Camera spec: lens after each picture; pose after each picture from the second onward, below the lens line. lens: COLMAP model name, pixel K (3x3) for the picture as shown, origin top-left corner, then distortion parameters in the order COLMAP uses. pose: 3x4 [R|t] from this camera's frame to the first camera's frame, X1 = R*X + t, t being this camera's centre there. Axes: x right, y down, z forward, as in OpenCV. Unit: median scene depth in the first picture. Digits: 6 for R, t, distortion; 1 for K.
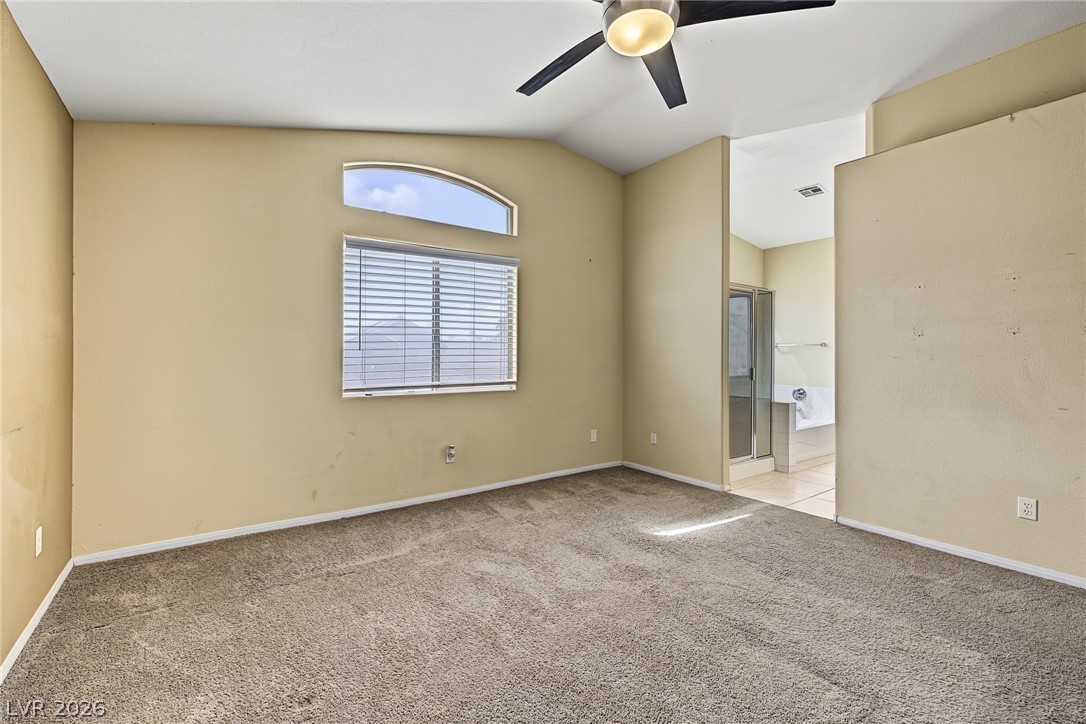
lens RADIAL K [[463.4, 0, 539.6], [0, 463.4, 355.8], [0, 0, 1]] dist [0.011850, -0.000297]
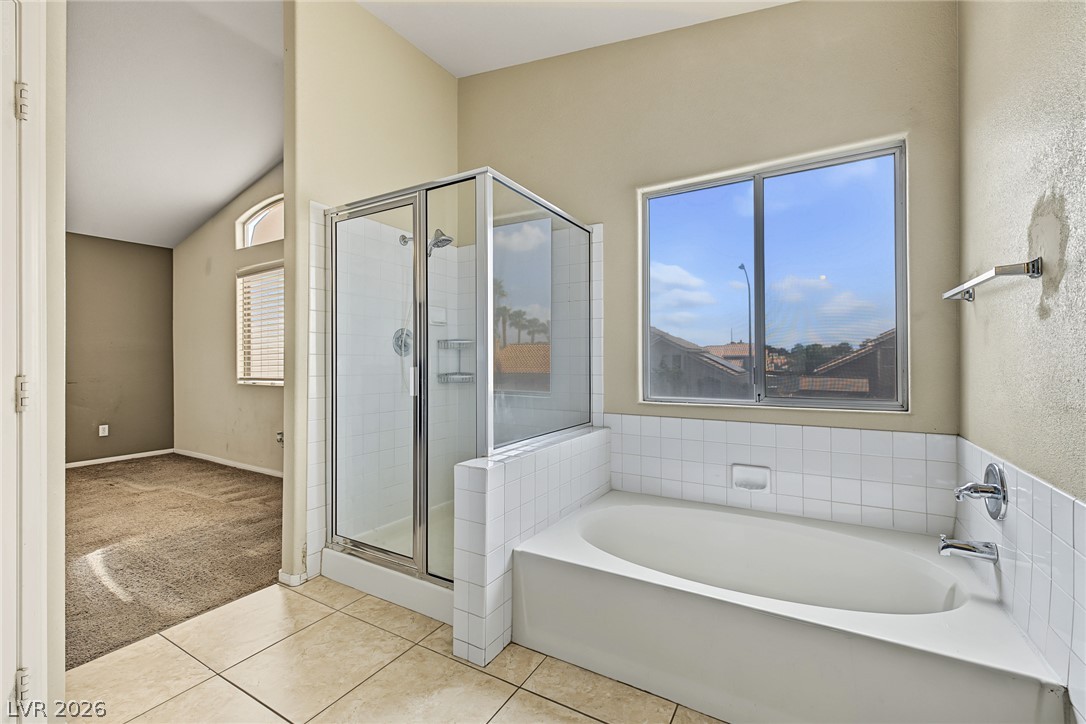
lens RADIAL K [[463.4, 0, 540.4], [0, 463.4, 362.5], [0, 0, 1]] dist [0.011850, -0.000297]
pose [[0.415639, 0.002987, -0.909525, 1.194987], [-0.001312, 0.999996, 0.002684, 0.019464], [0.909529, 0.000078, 0.415642, 1.181865]]
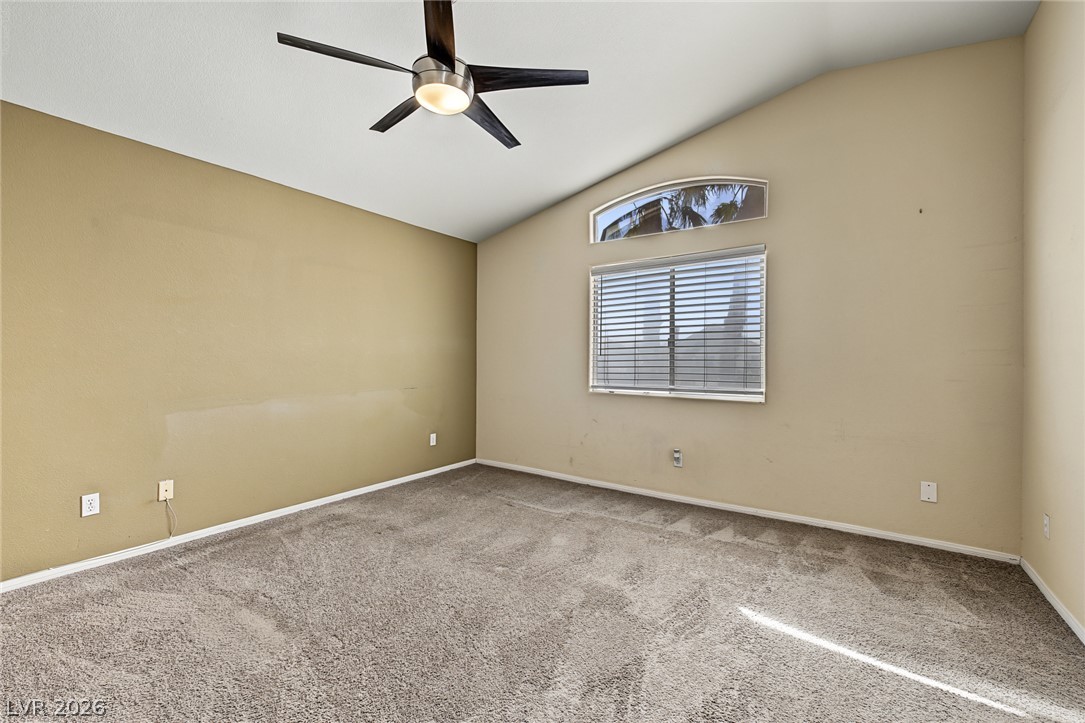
lens RADIAL K [[463.0, 0, 532.7], [0, 463.0, 354.5], [0, 0, 1]] dist [0.011850, -0.000297]
pose [[0.349738, -0.007448, -0.936818, 0.692388], [-0.010383, 0.999876, -0.011826, 0.002506], [0.936790, 0.013863, 0.349617, 0.375416]]
